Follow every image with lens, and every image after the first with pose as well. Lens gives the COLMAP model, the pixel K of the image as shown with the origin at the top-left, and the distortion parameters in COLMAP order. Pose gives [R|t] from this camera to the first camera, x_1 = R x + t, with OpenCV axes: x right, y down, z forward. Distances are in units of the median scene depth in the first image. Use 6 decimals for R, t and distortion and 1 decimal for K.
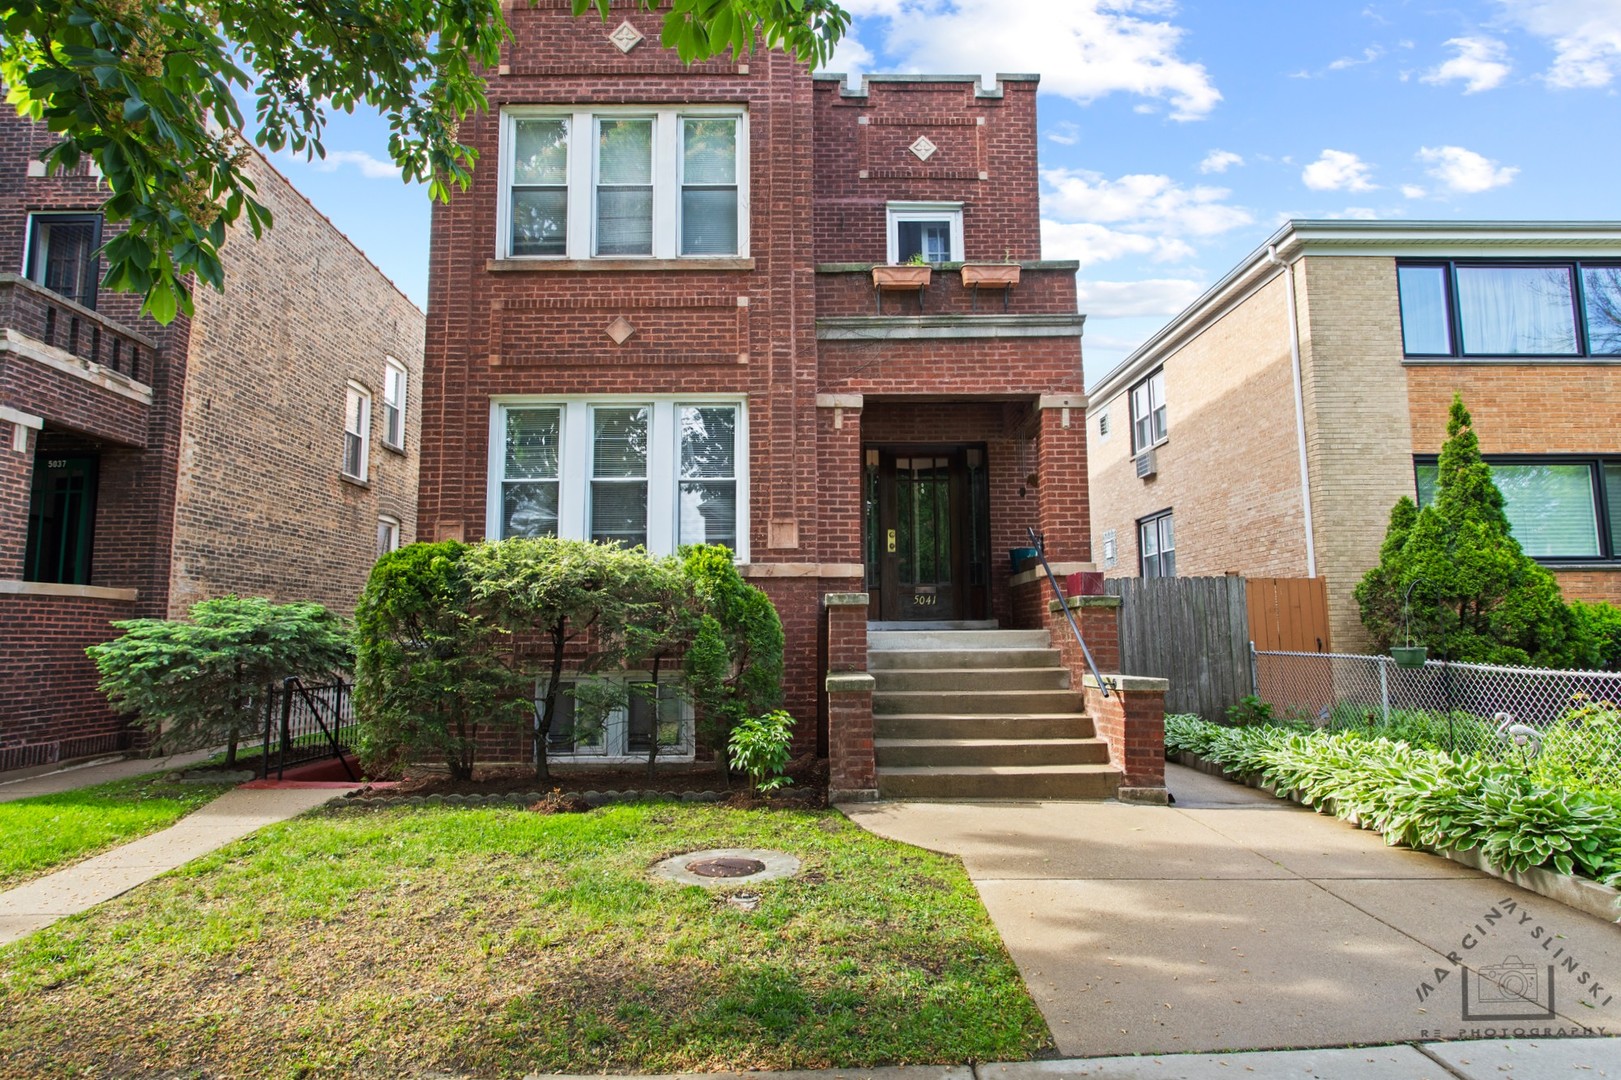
lens RADIAL K [[920.0, 0, 810.5], [0, 920.0, 540.0], [0, 0, 1]] dist [-0.003500, 0.000796]
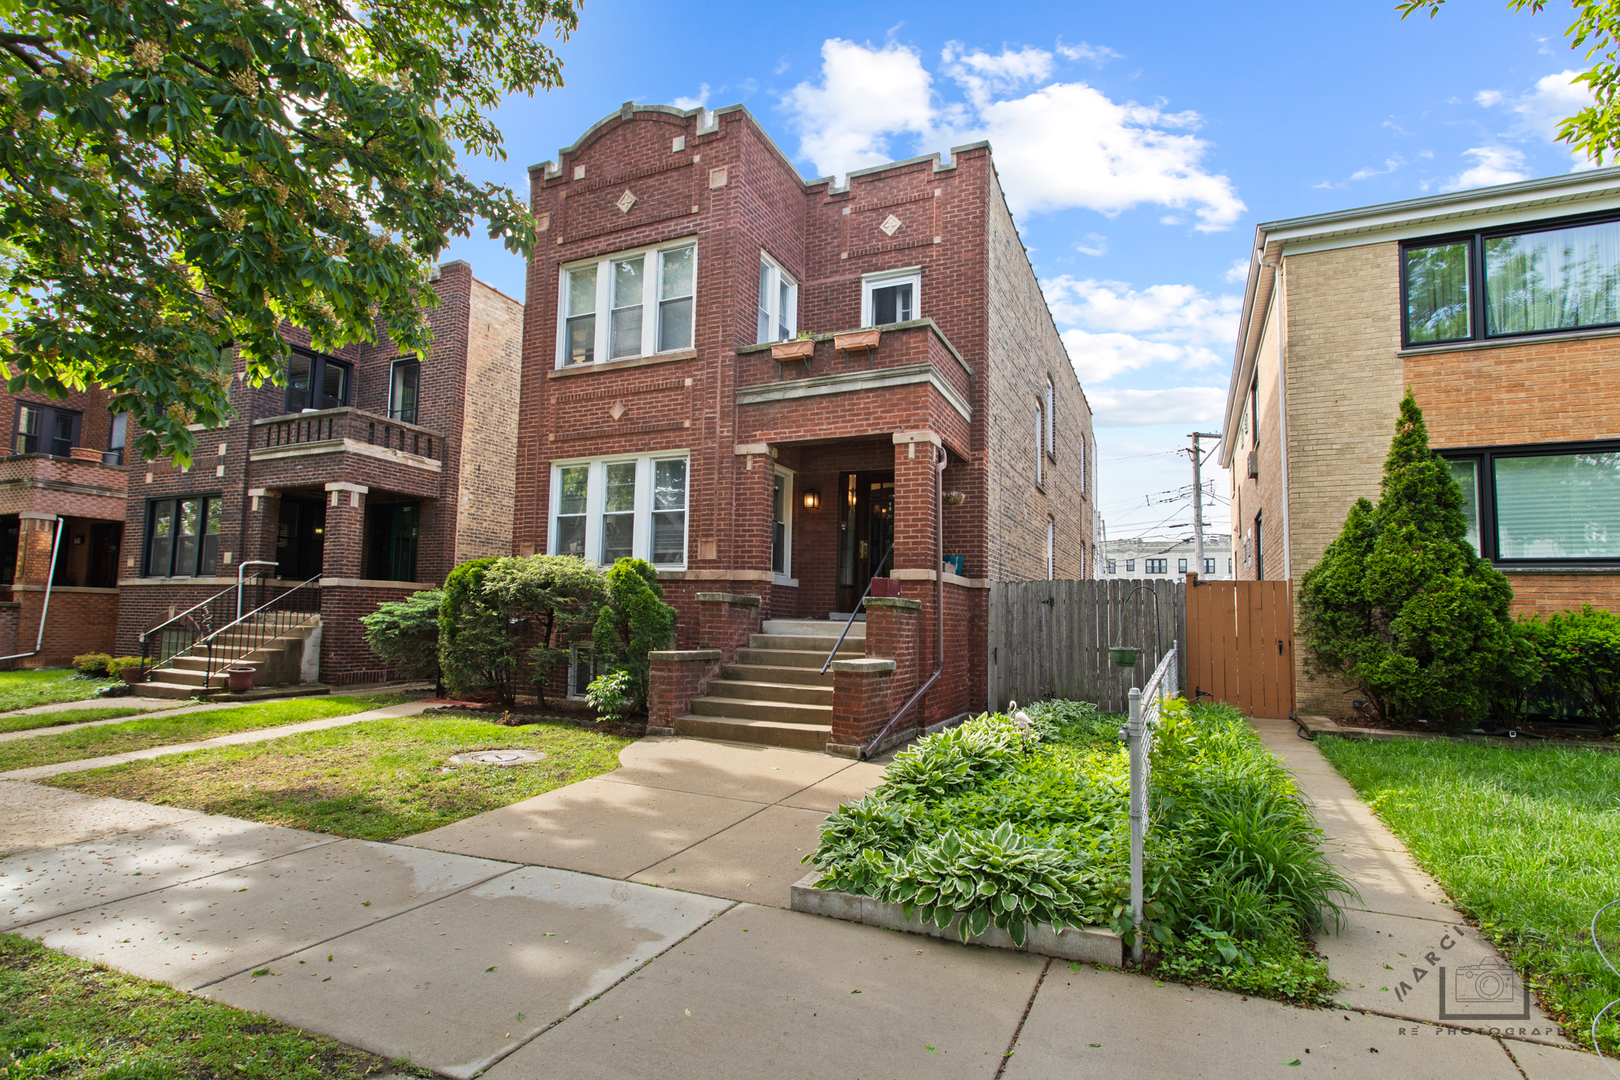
lens RADIAL K [[815.9, 0, 810.9], [0, 815.9, 569.6], [0, 0, 1]] dist [0.001520, 0.000098]
pose [[0.899549, 0.000108, -0.436821, 0.619956], [0.018196, 0.999123, 0.037720, -0.018150], [0.436441, -0.041880, 0.898757, -0.041193]]
